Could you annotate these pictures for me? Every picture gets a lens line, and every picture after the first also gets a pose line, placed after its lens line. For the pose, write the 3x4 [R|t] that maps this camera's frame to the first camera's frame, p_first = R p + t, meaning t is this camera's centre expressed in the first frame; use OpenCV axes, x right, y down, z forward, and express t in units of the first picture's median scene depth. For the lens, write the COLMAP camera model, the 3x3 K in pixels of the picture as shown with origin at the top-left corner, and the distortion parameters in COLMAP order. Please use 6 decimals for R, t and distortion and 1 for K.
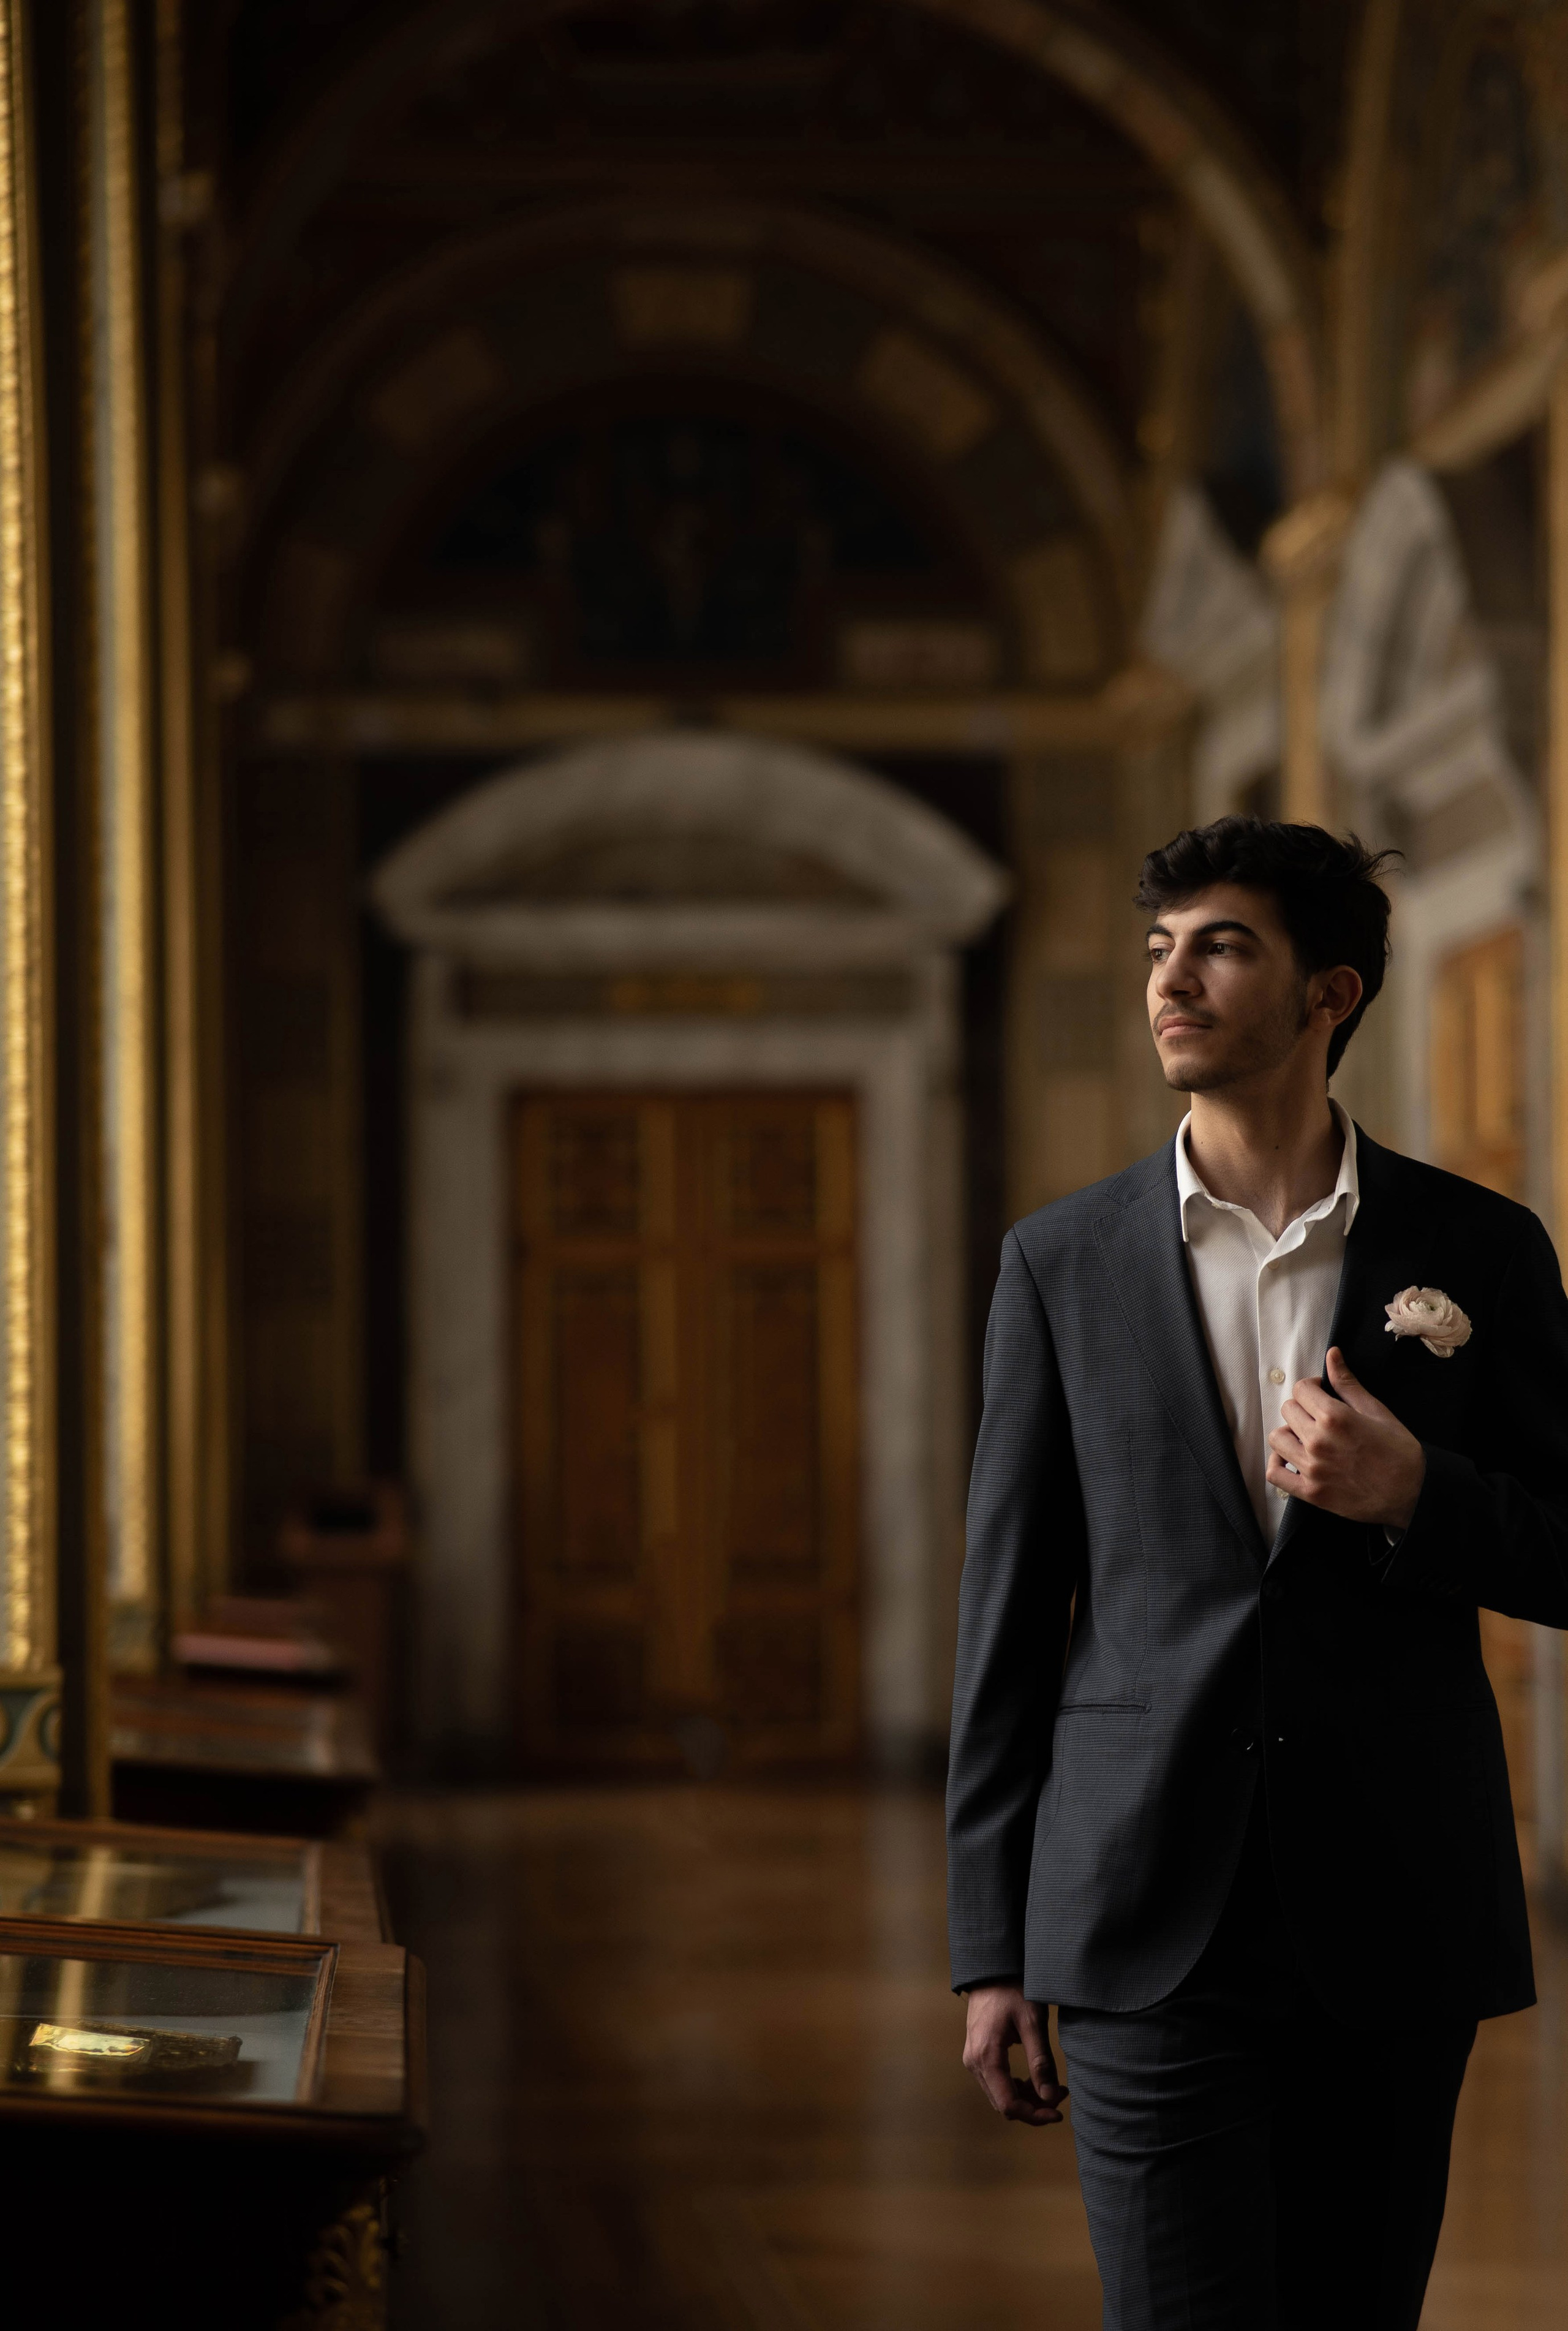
lens RADIAL K [[6330.3, 0, 872.9], [0, 6330.3, 1227.2], [0, 0, 1]] dist [0.354254, 1.002285]
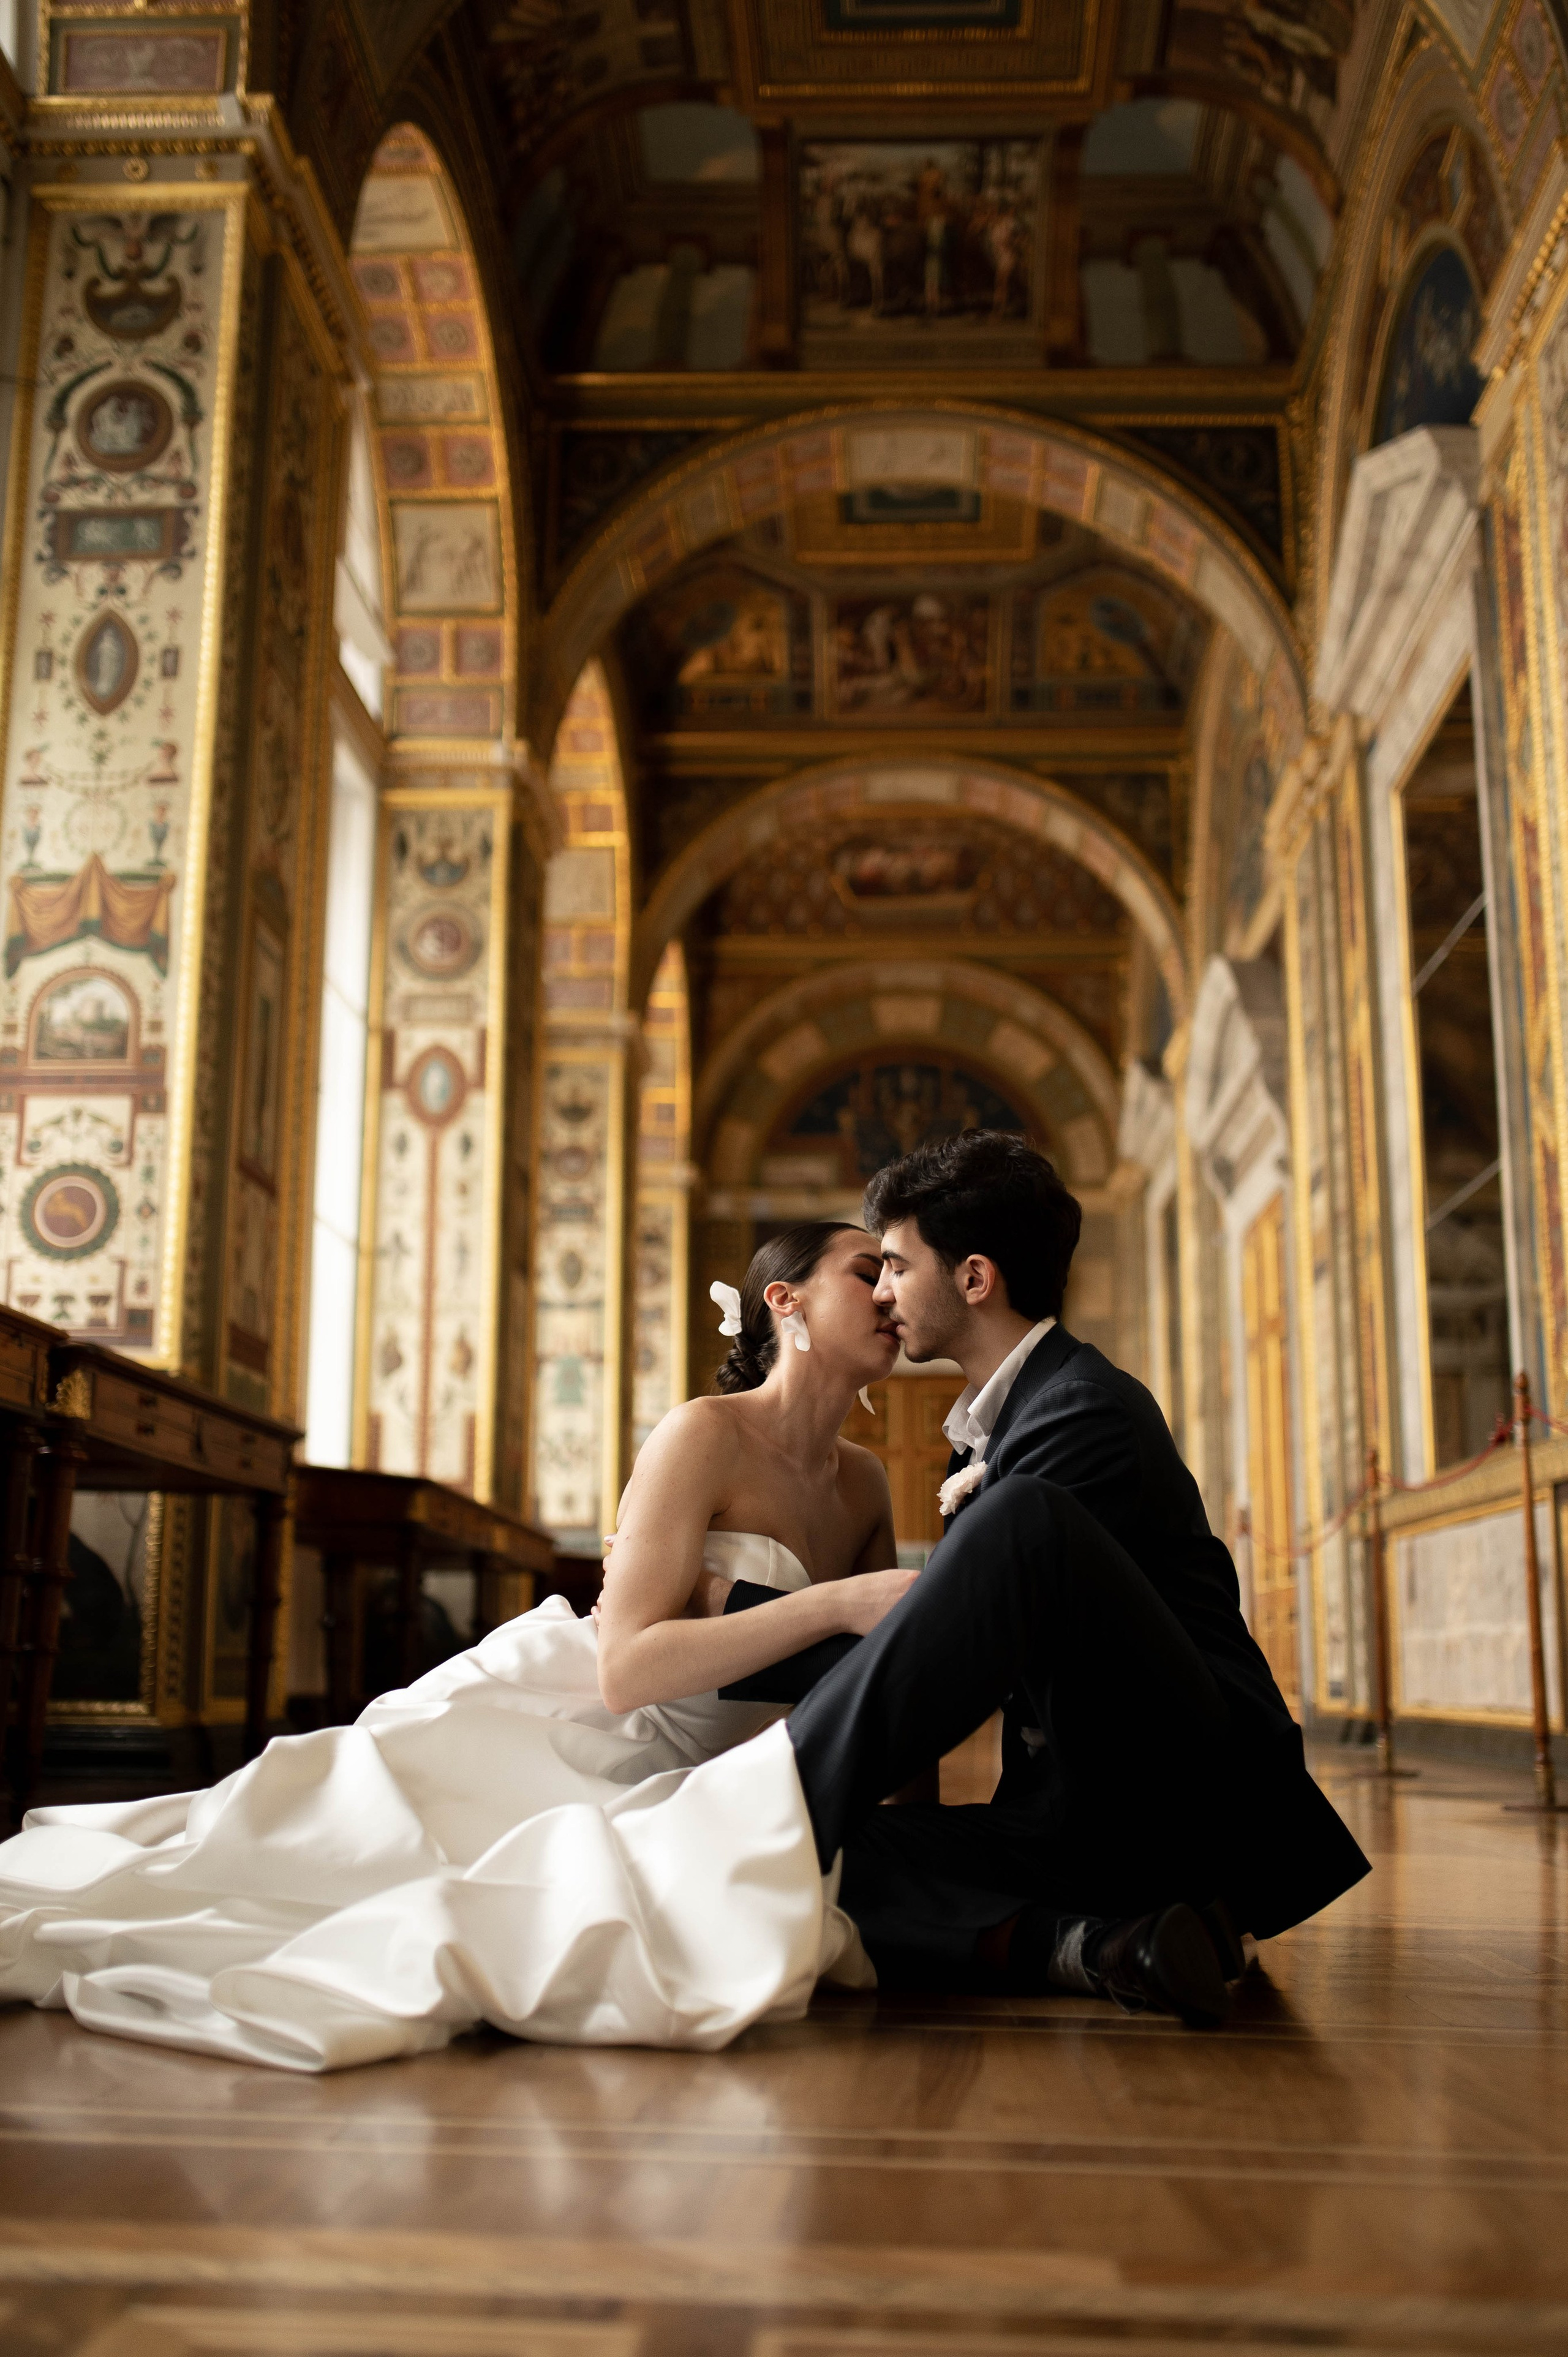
lens RADIAL K [[2343.2, 0, 780.5], [0, 2343.2, 1192.7], [0, 0, 1]] dist [-0.060507, 0.097688]
pose [[0.989957, -0.015717, -0.140492, 0.049906], [-0.007577, 0.986473, -0.163747, 0.059653], [0.141165, 0.163167, 0.976447, 0.300767]]
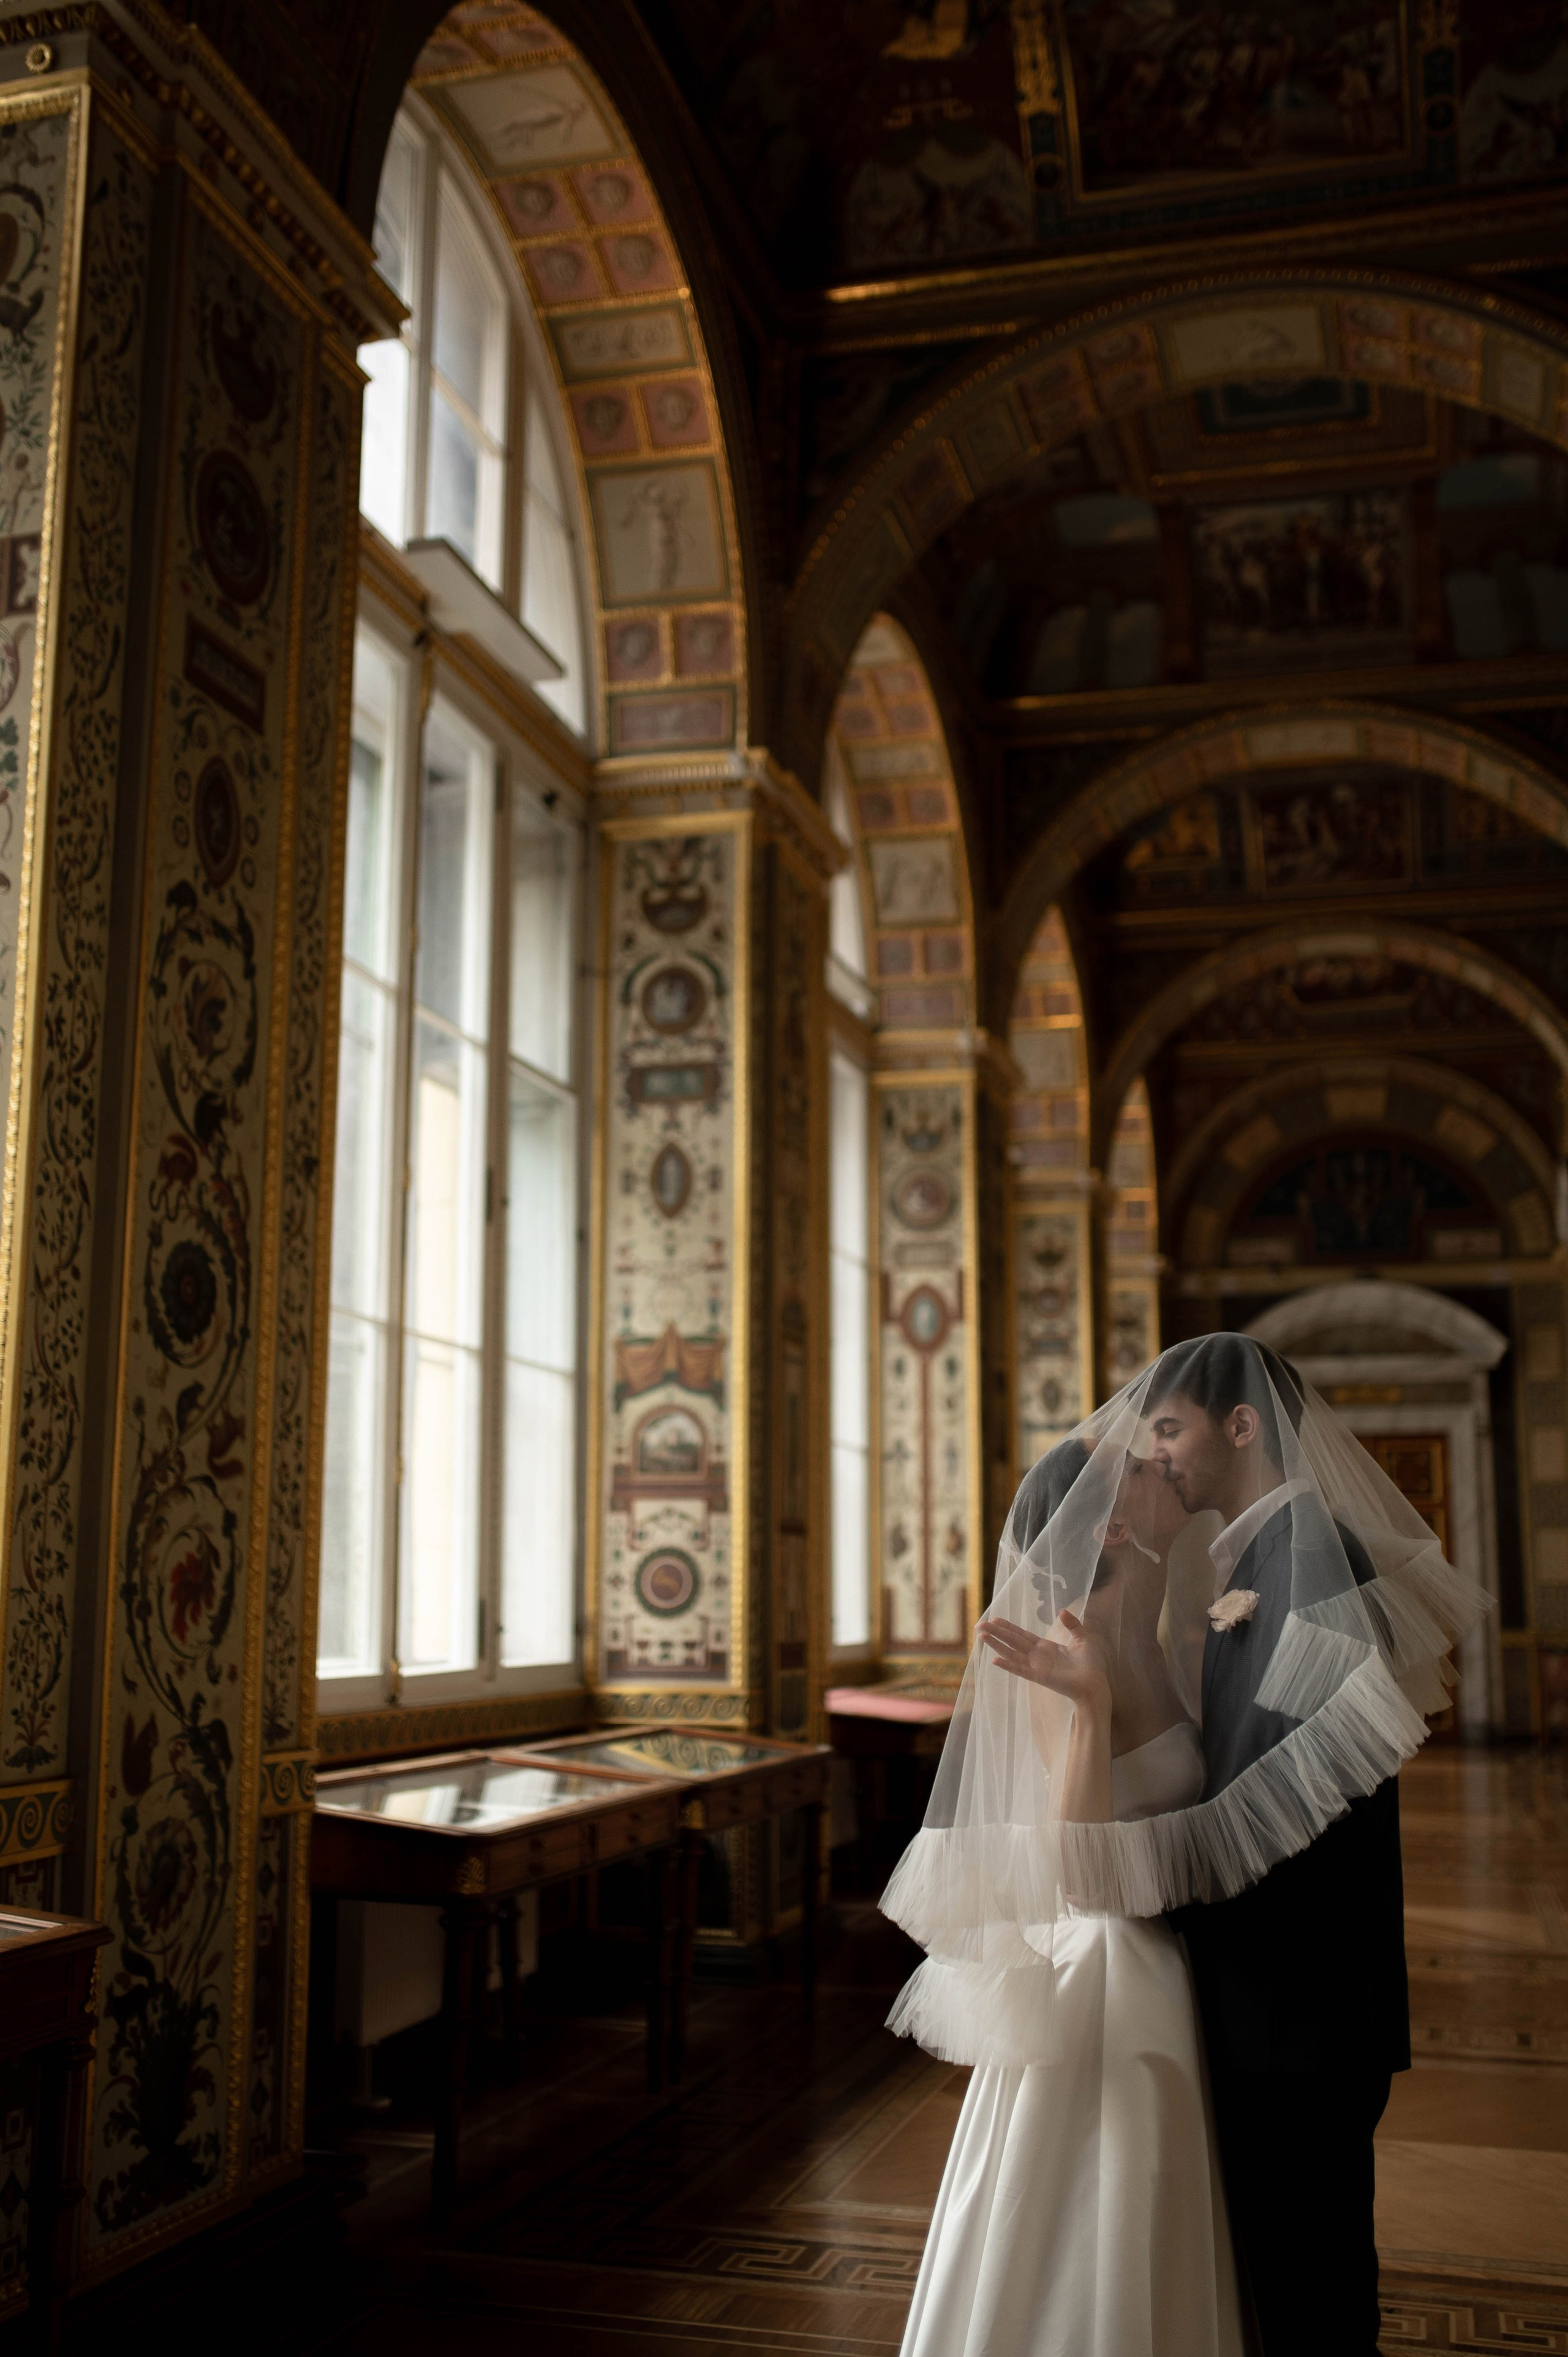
lens RADIAL K [[2305.5, 0, 784.0], [0, 2305.5, 1178.5], [0, 0, 1]] dist [-0.066971, 0.111183]
pose [[0.934970, -0.051237, -0.351007, 0.090153], [0.002634, 0.990489, -0.137568, -0.000487], [0.354717, 0.127697, 0.926212, 0.186771]]
